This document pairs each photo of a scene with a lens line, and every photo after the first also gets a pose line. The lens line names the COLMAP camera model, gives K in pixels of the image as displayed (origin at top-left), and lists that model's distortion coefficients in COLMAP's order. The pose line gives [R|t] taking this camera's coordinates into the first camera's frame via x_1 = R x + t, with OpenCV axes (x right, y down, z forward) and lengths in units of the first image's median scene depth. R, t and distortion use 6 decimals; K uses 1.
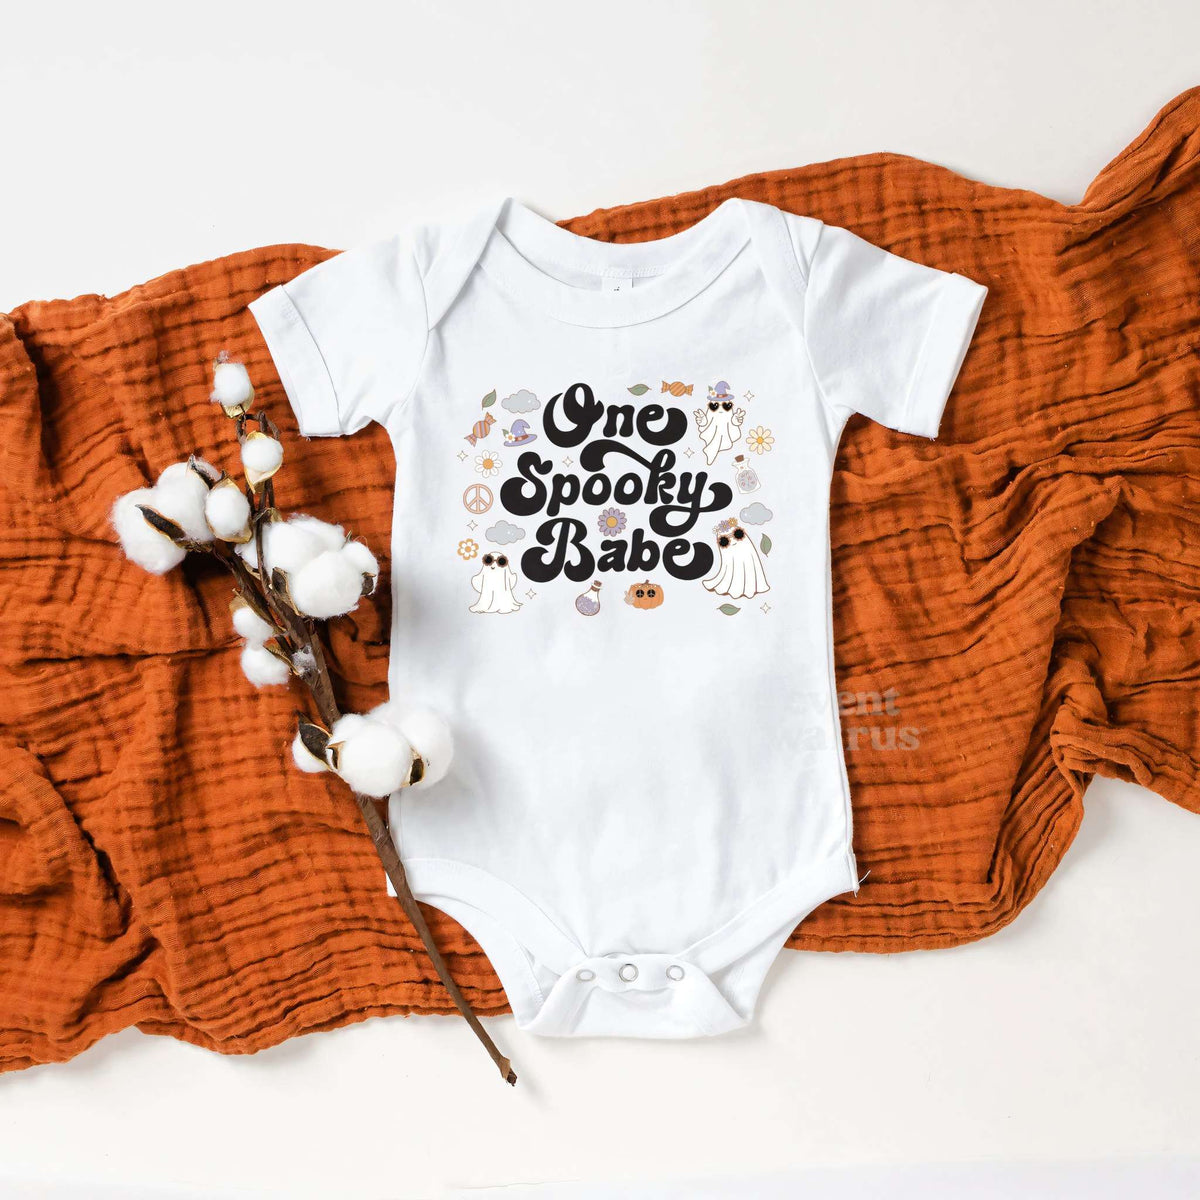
lens RADIAL K [[6150.4, 0, 600.5], [0, 6150.4, 599.1], [0, 0, 1]] dist [0.365611, 0.000000]
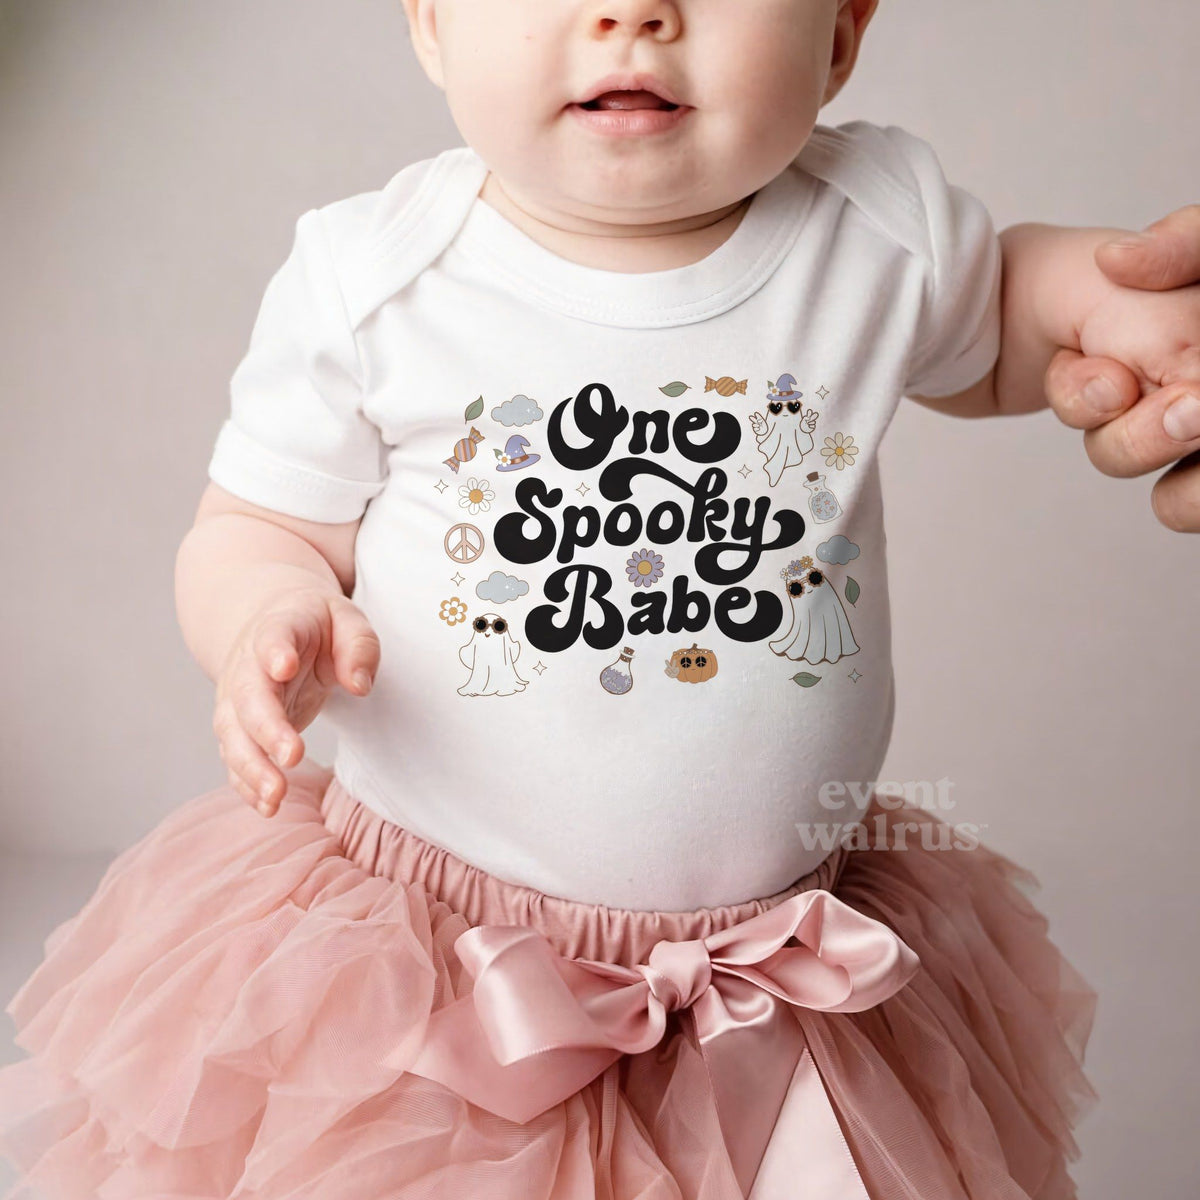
lens RADIAL K [[6150.4, 0, 599.3], [0, 6150.4, 600.0], [0, 0, 1]] dist [0.365611, 0.000000]
pose [[0.999359, -0.035770, 0.001145, -0.004651], [0.035780, 0.999292, -0.011631, -0.000156], [-0.000729, 0.011664, 0.999932, 0.254583]]
